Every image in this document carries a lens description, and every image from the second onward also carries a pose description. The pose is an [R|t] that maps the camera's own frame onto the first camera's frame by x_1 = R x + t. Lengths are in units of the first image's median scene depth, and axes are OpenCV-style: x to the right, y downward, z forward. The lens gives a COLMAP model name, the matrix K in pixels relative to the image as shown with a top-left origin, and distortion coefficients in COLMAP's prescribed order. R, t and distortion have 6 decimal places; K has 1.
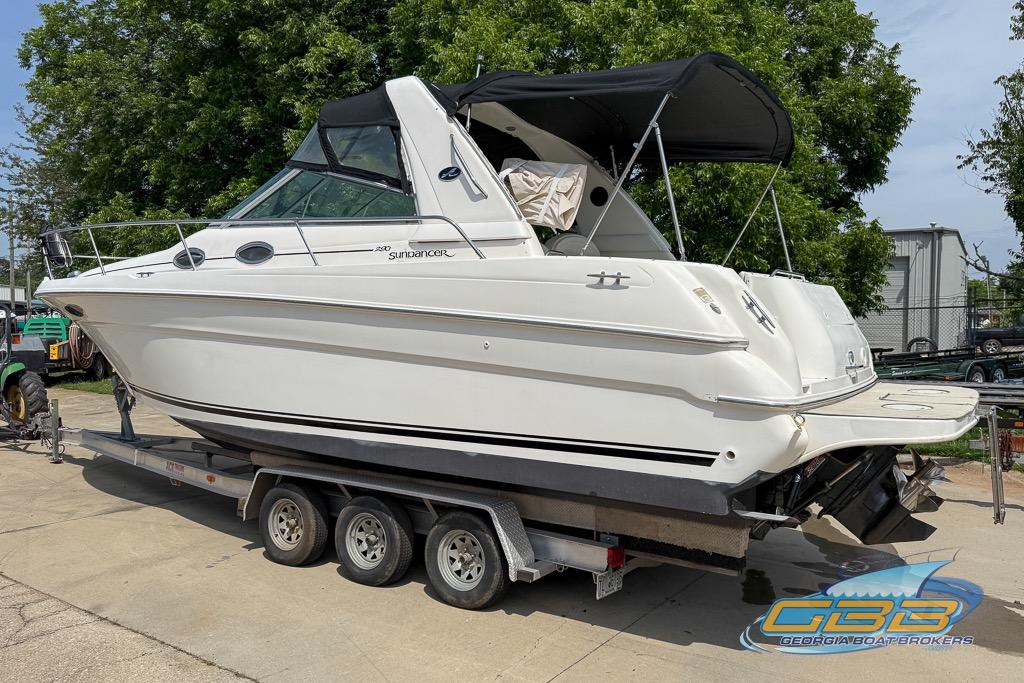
lens RADIAL K [[832.5, 0, 531.3], [0, 832.5, 357.2], [0, 0, 1]] dist [0.066377, -0.069989]
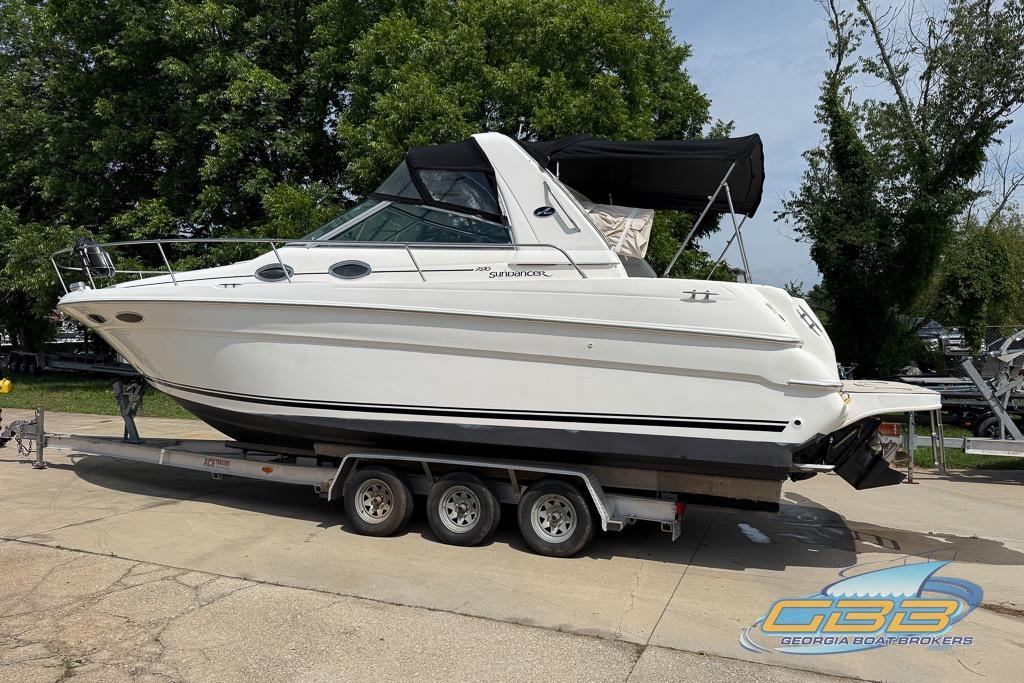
lens RADIAL K [[772.5, 0, 514.8], [0, 772.5, 339.7], [0, 0, 1]] dist [0.090666, -0.005742]
pose [[0.974720, 0.009392, 0.223233, -0.386309], [0.001947, 0.998721, -0.050520, 0.033286], [-0.223422, 0.049677, 0.973455, -0.124193]]
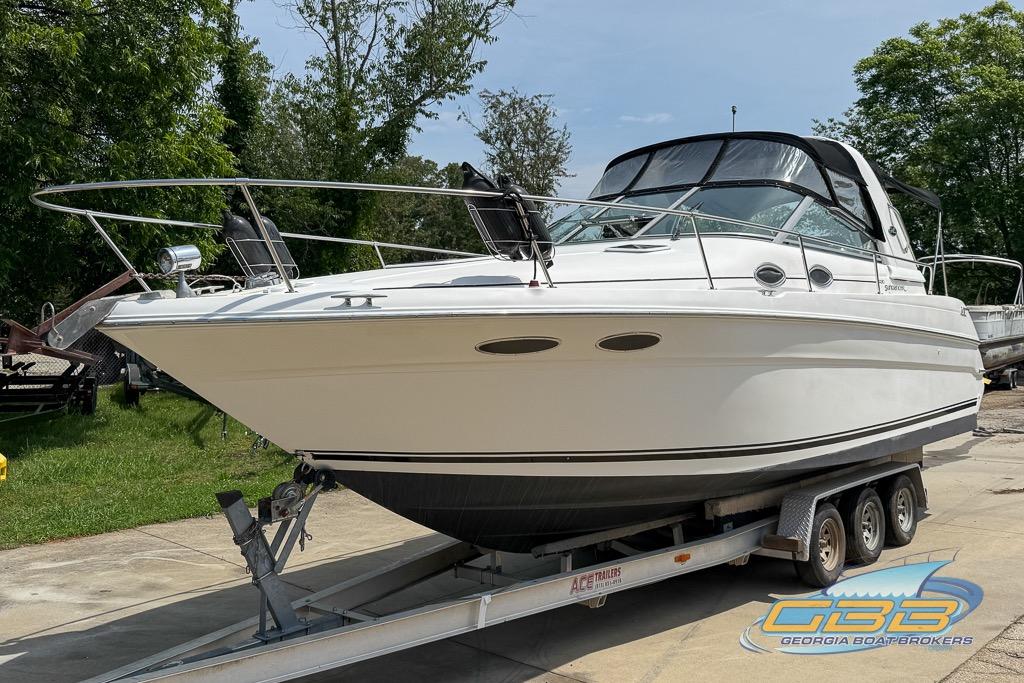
lens RADIAL K [[772.5, 0, 514.8], [0, 772.5, 339.7], [0, 0, 1]] dist [0.090666, -0.005742]
pose [[0.194382, -0.024718, 0.980614, -1.447108], [0.068100, 0.997610, 0.011647, -0.094472], [-0.978559, 0.064516, 0.195601, 1.308650]]
